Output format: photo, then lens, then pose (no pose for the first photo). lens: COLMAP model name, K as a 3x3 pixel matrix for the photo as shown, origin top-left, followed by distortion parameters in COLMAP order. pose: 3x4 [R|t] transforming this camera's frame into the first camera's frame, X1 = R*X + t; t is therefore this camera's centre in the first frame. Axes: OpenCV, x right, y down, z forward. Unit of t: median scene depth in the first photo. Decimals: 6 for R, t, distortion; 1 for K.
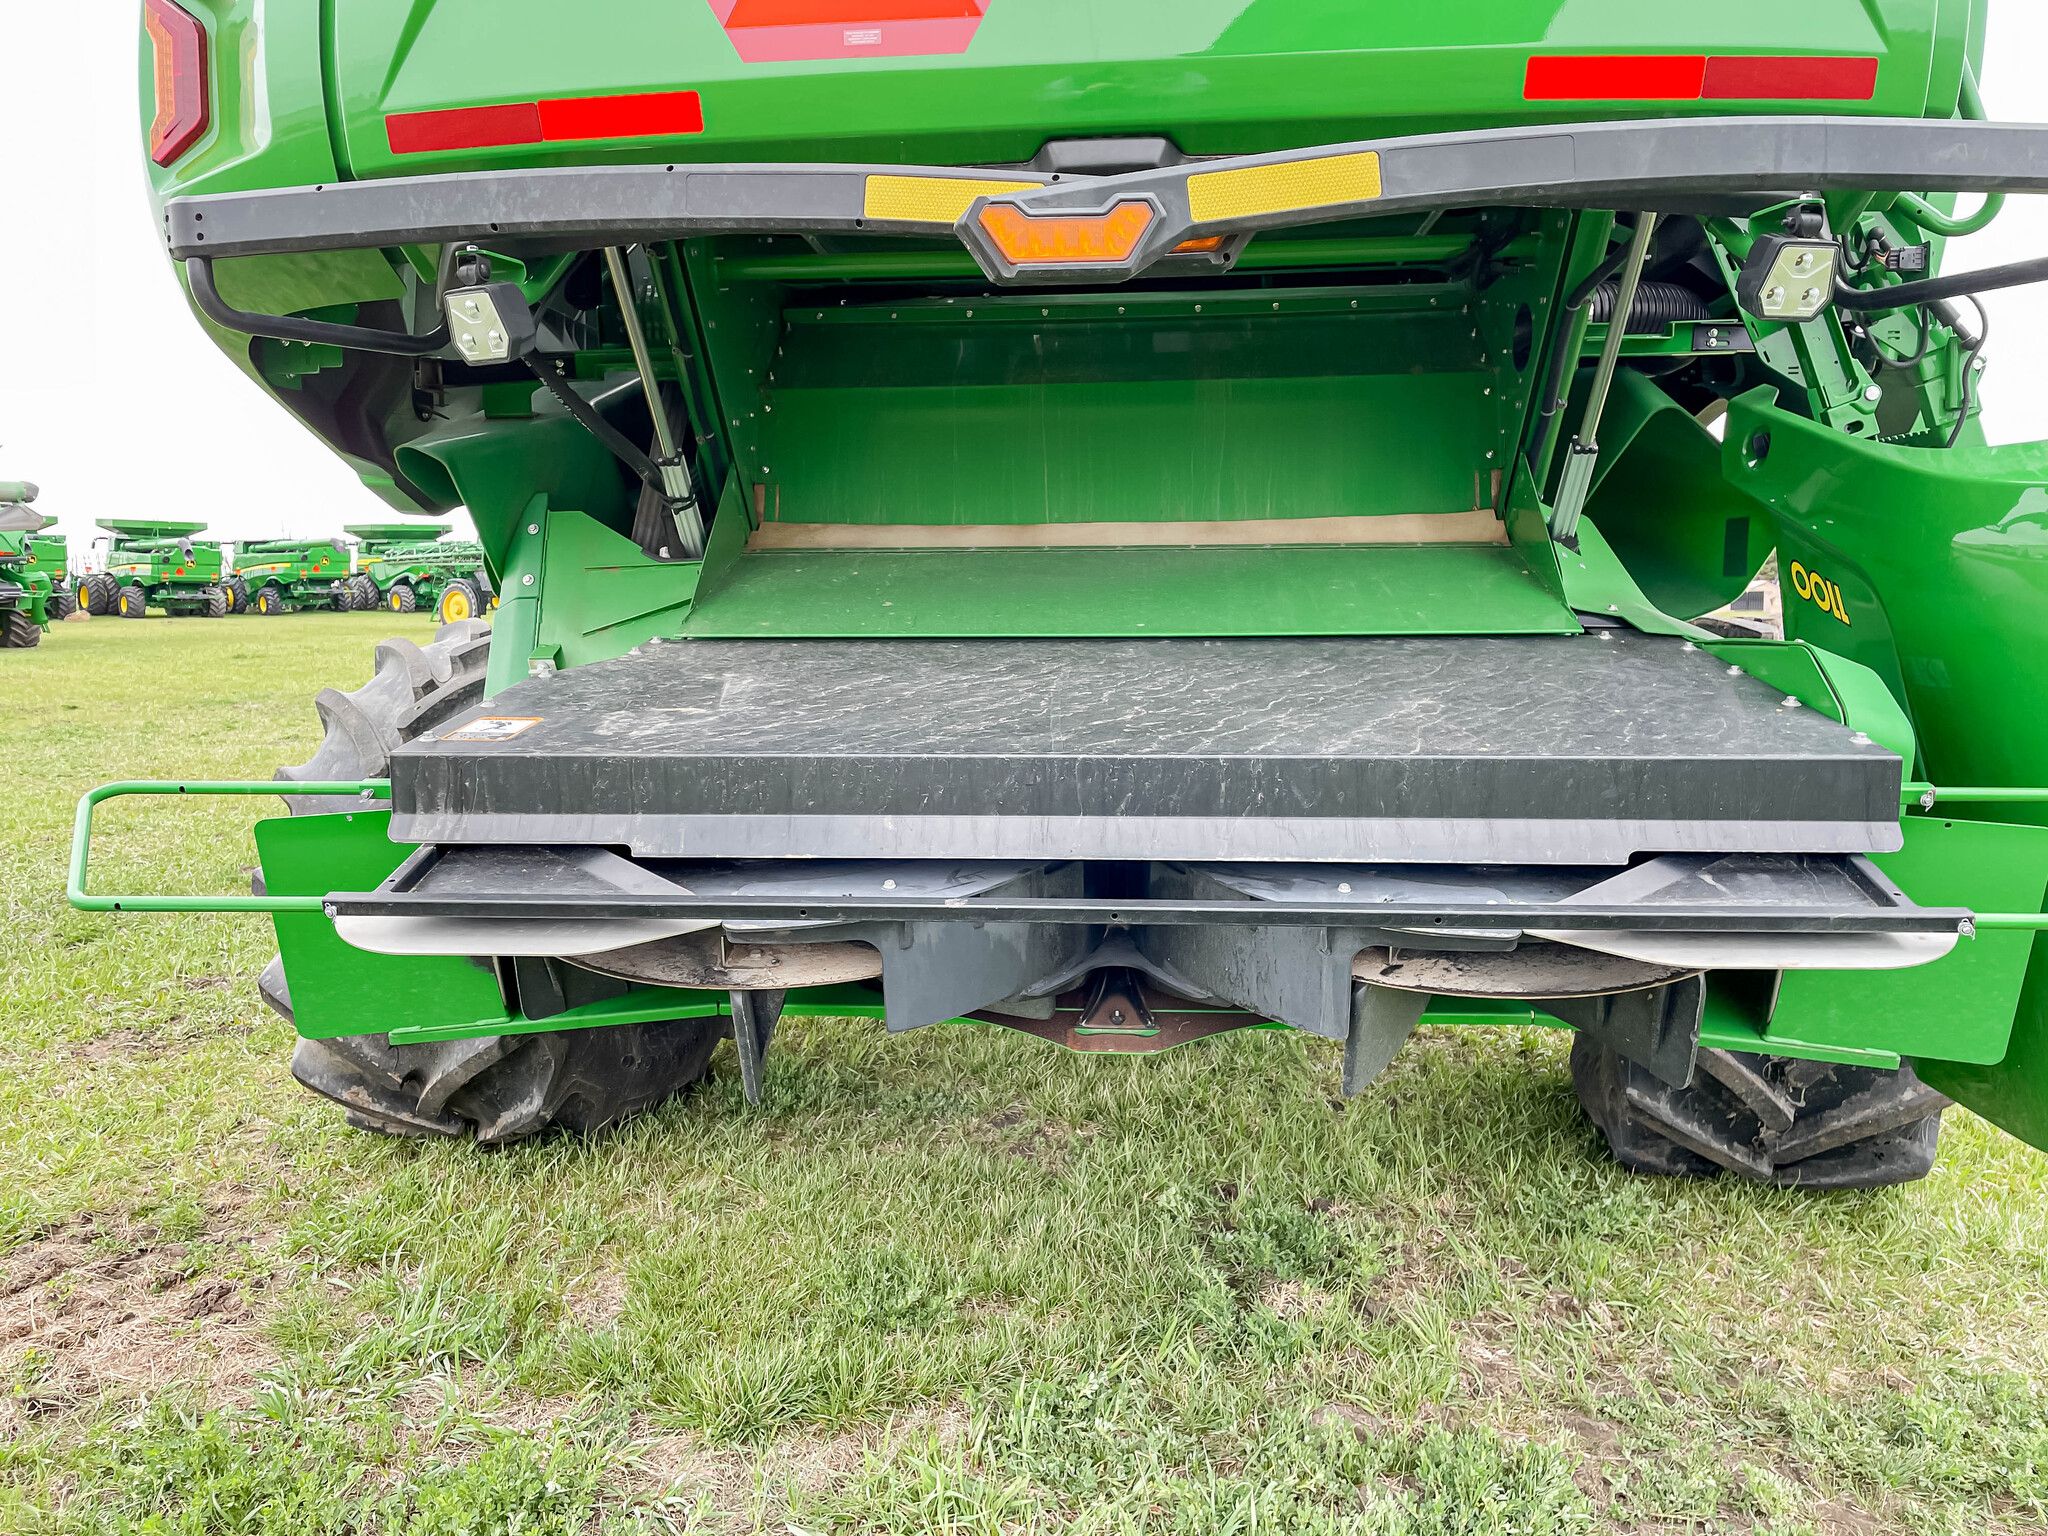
lens RADIAL K [[1559.2, 0, 1024.7], [0, 1559.2, 750.2], [0, 0, 1]] dist [0.084697, -0.108940]
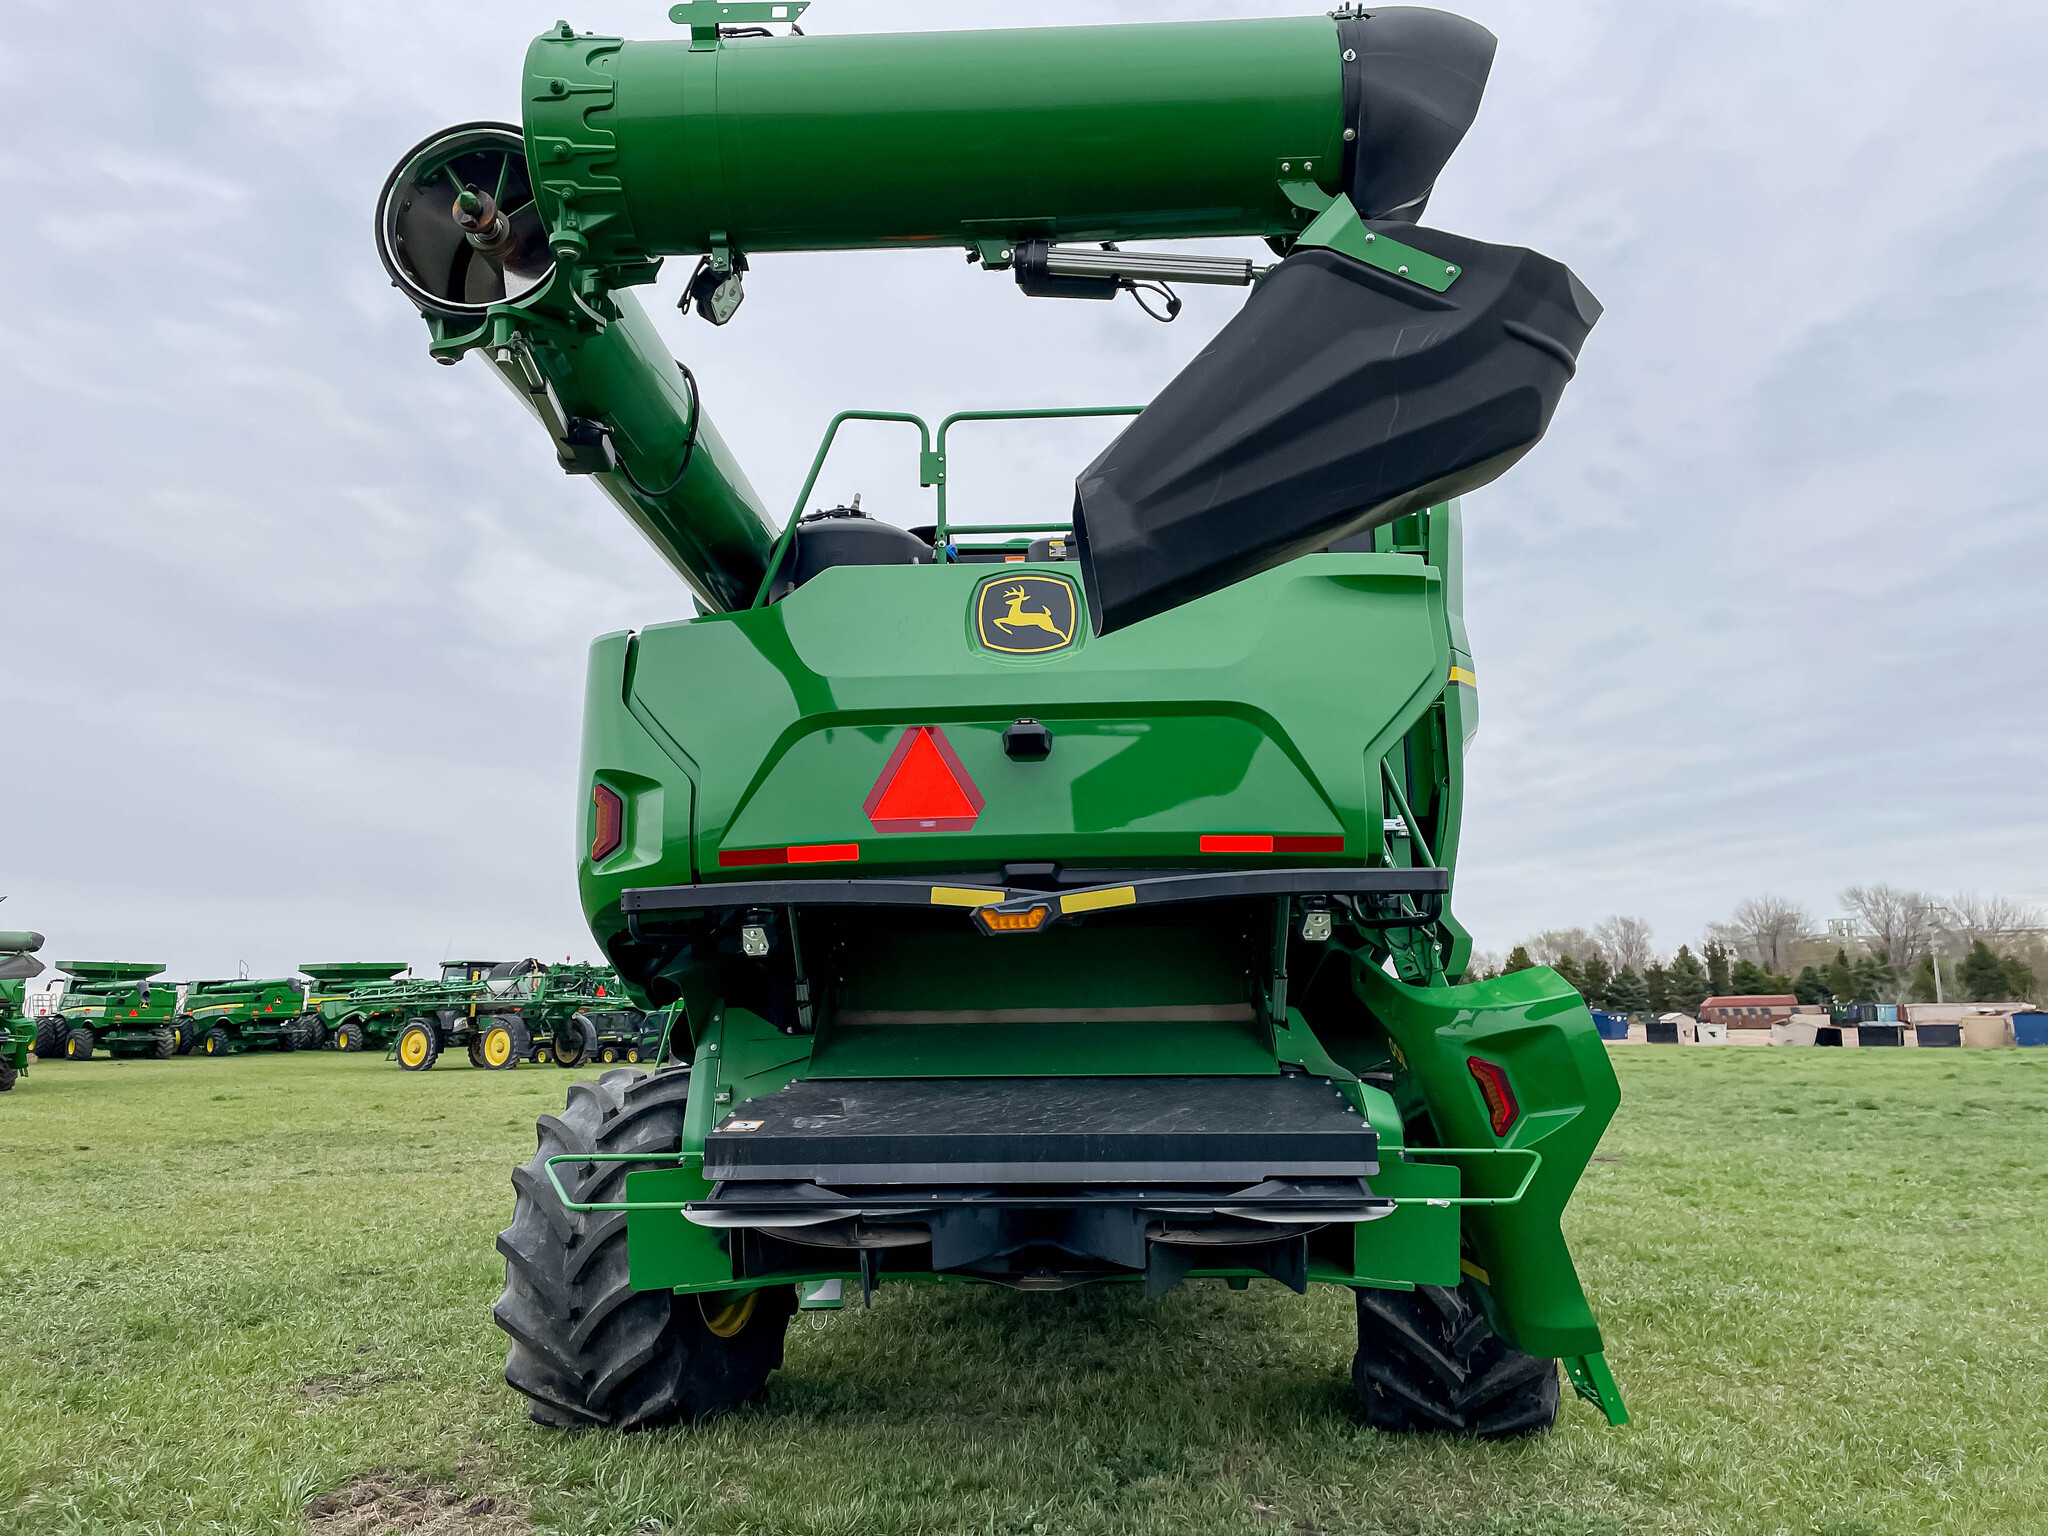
lens RADIAL K [[1559.2, 0, 1013.8], [0, 1559.2, 731.7], [0, 0, 1]] dist [0.084697, -0.108940]
pose [[0.999564, 0.000087, 0.029541, -0.022326], [0.008182, 0.960059, -0.279678, 0.041803], [-0.028385, 0.279798, 0.959639, -0.697067]]
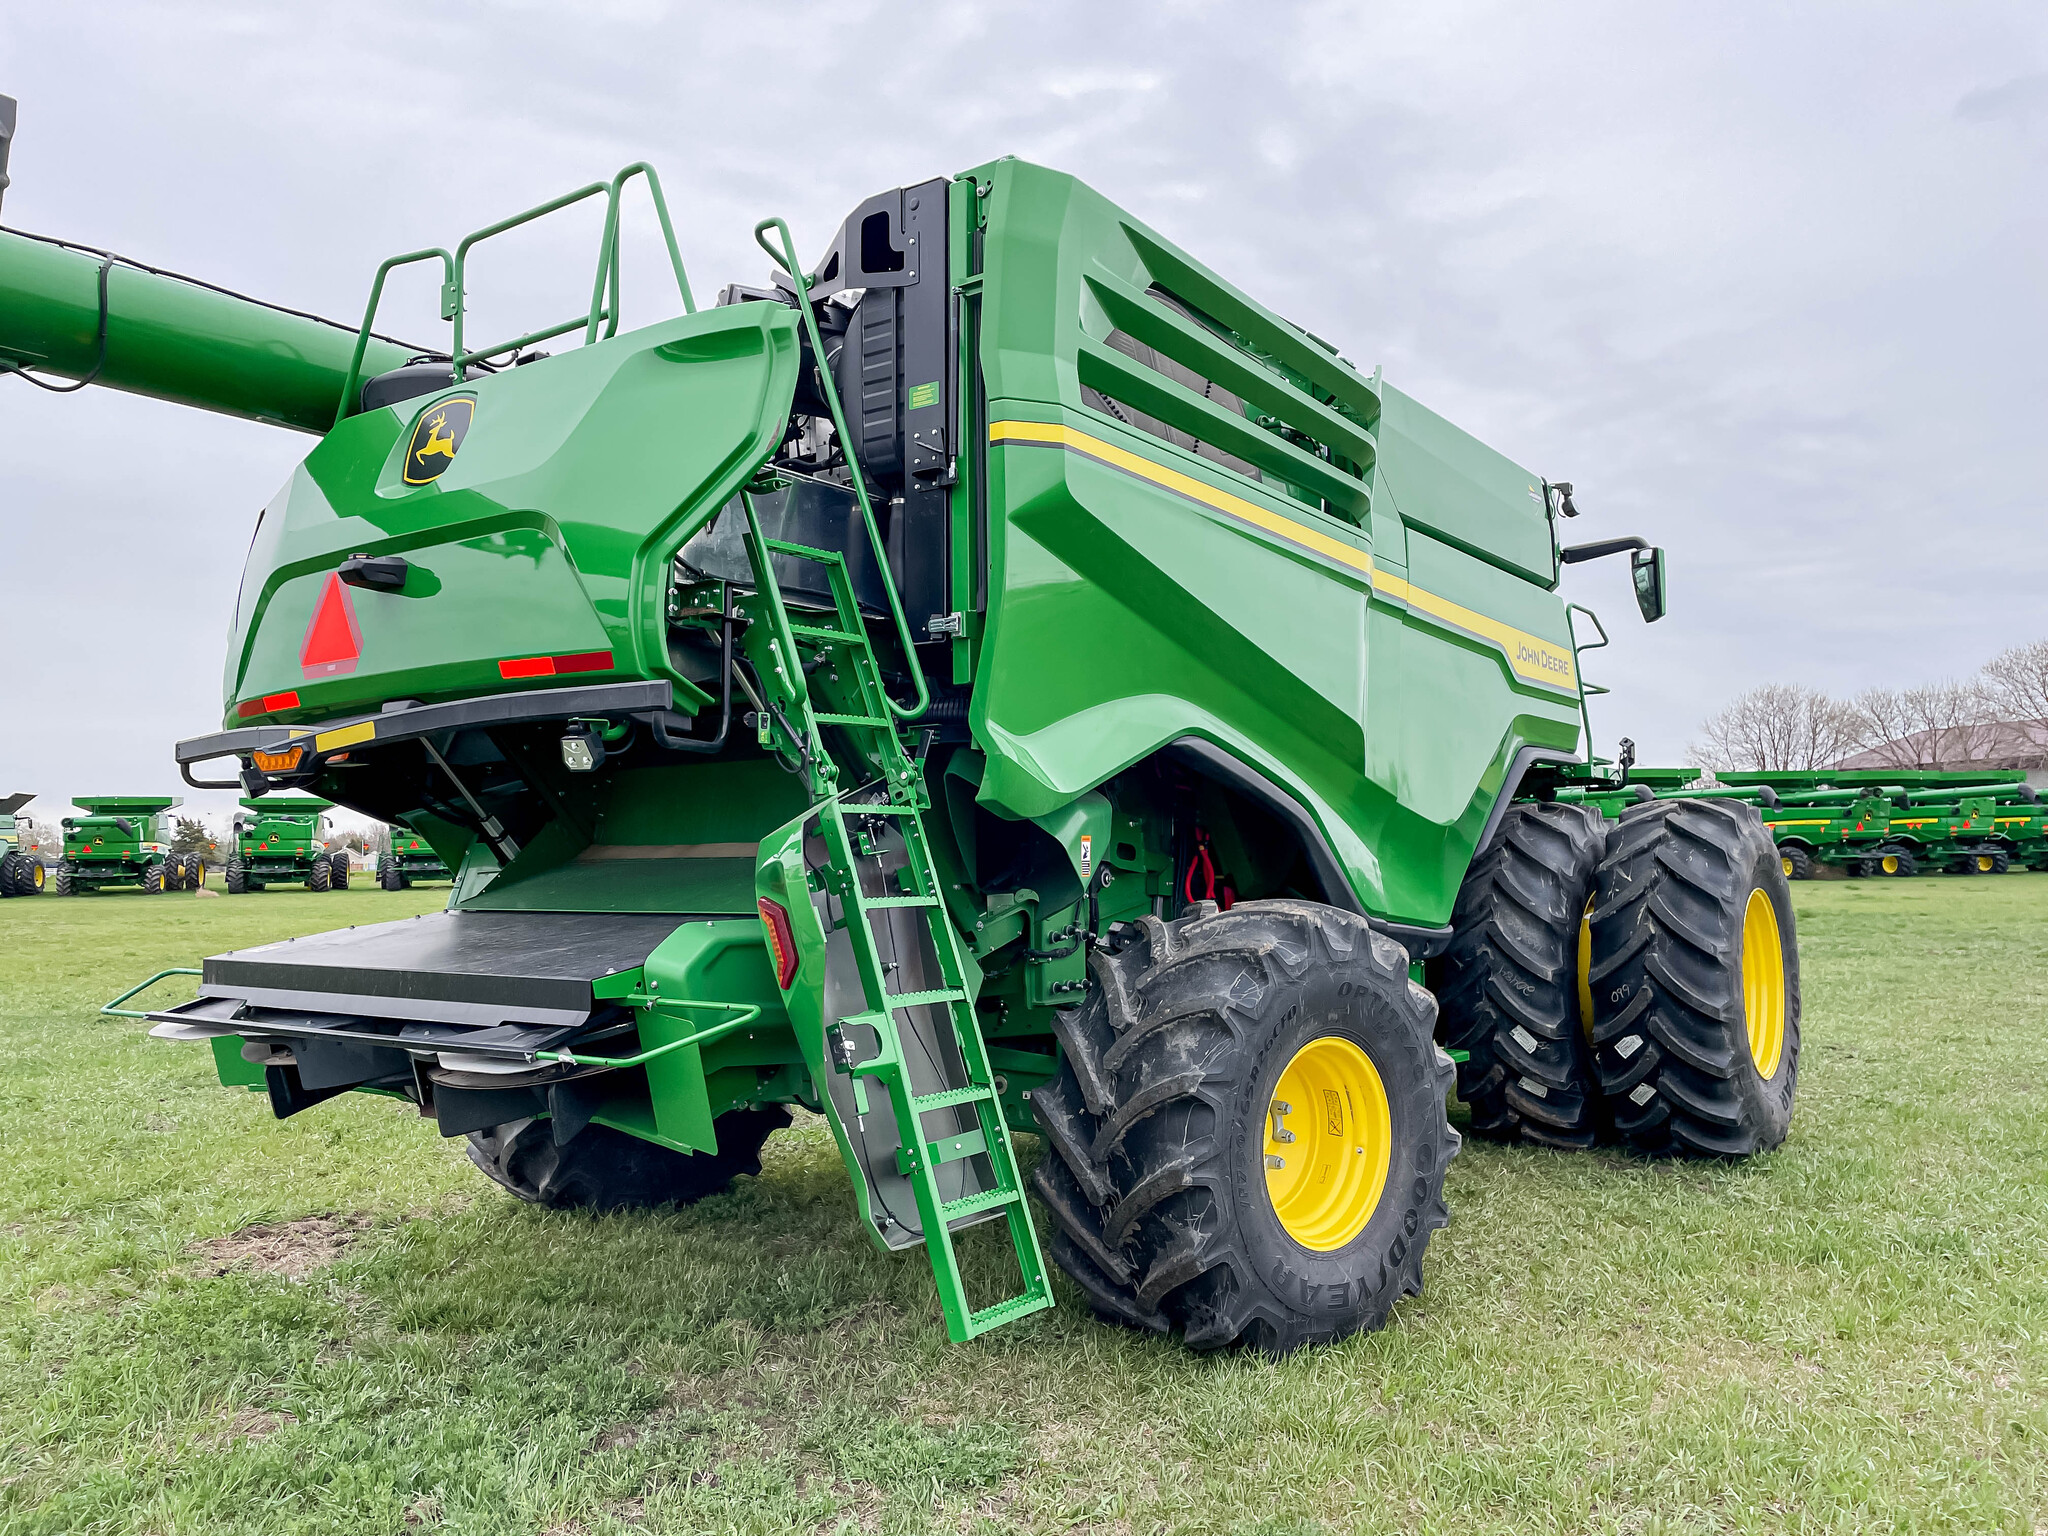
lens RADIAL K [[1559.2, 0, 1012.9], [0, 1559.2, 728.5], [0, 0, 1]] dist [0.084697, -0.108940]
pose [[0.851478, -0.047117, -0.522269, 1.090103], [-0.043408, 0.986204, -0.159742, -0.007532], [0.522590, 0.158688, 0.837686, -0.251914]]
